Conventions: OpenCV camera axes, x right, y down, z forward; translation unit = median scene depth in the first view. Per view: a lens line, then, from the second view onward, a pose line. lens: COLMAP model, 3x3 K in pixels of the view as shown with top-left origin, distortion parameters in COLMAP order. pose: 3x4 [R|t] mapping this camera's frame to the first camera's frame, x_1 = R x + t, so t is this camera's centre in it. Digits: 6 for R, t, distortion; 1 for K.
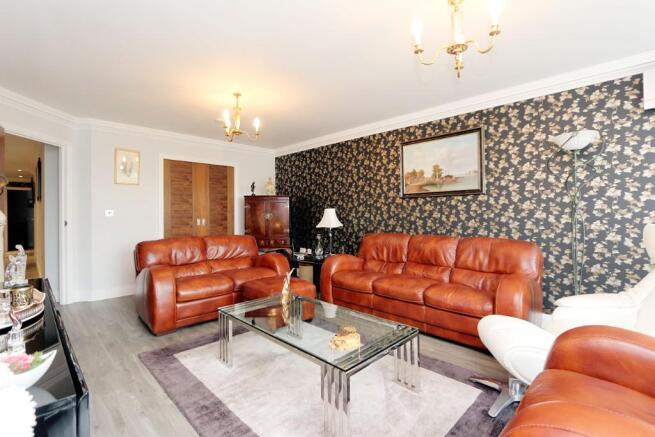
lens RADIAL K [[303.4, 0, 329.4], [0, 303.4, 215.4], [0, 0, 1]] dist [-0.019520, 0.002563]
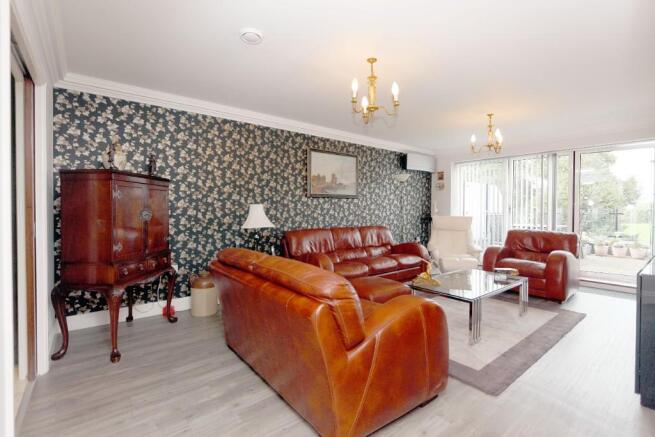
lens RADIAL K [[303.4, 0, 317.8], [0, 303.4, 216.8], [0, 0, 1]] dist [-0.019520, 0.002563]
pose [[0.134803, -0.008052, 0.990840, -0.813453], [0.007003, 0.999950, 0.007173, 0.007562], [-0.990848, 0.005972, 0.134853, 0.761025]]
